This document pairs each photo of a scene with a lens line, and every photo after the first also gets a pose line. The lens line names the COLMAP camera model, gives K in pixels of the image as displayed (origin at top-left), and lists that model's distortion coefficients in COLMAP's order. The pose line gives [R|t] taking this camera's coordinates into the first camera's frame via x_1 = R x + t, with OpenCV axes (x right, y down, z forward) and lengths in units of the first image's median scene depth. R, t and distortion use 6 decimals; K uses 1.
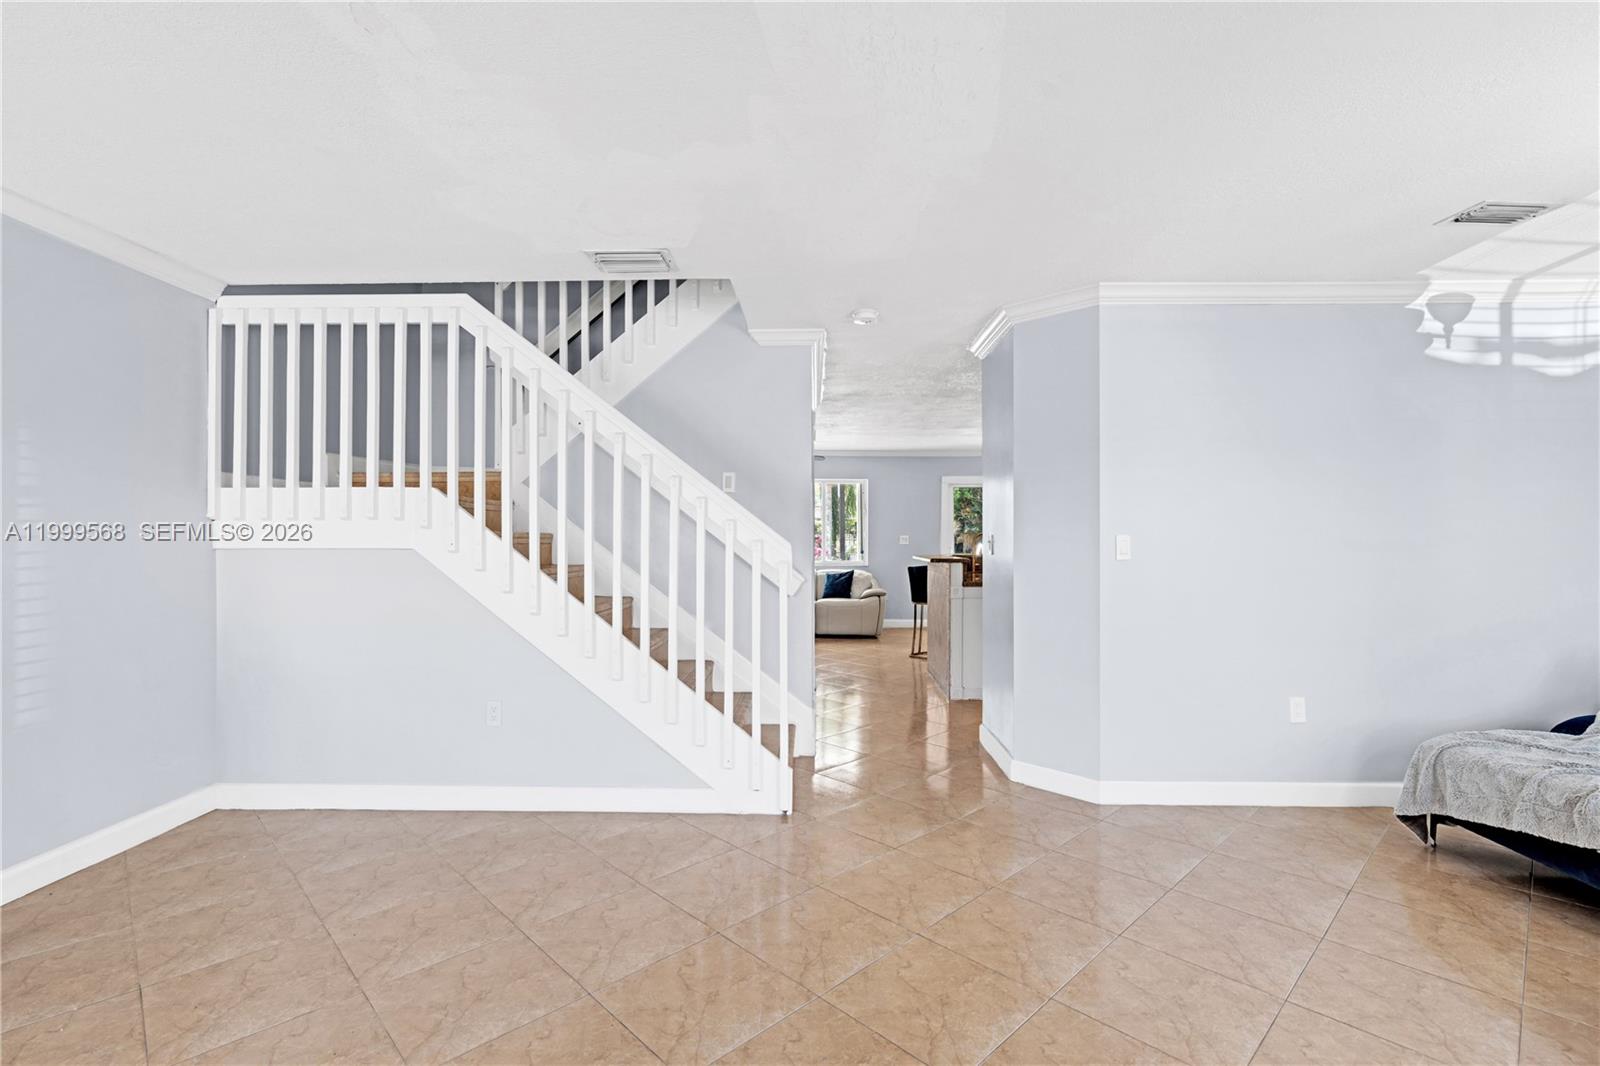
lens RADIAL K [[685.3, 0, 798.1], [0, 685.3, 529.4], [0, 0, 1]] dist [-0.027222, -0.000019]
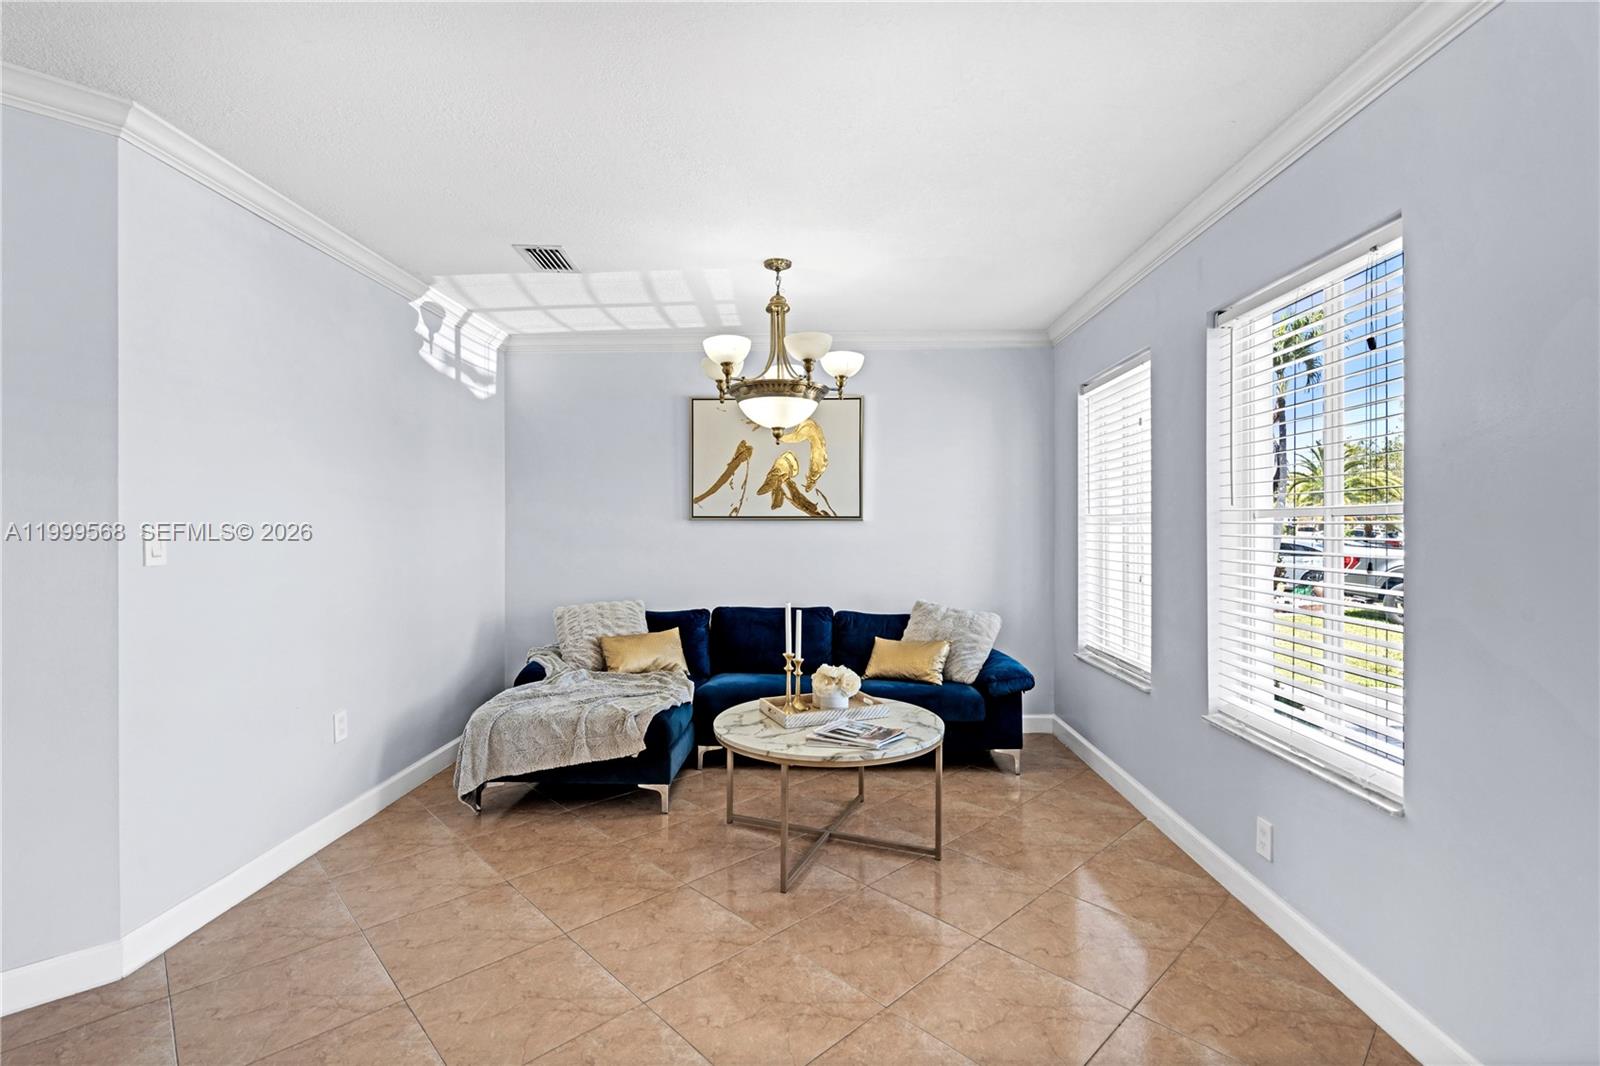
lens RADIAL K [[685.3, 0, 798.1], [0, 685.3, 529.4], [0, 0, 1]] dist [-0.027222, -0.000019]
pose [[0.002951, -0.003833, 0.999988, -0.132770], [-0.010366, 0.999939, 0.003864, 0.003740], [-0.999942, -0.010377, 0.002911, 0.406147]]
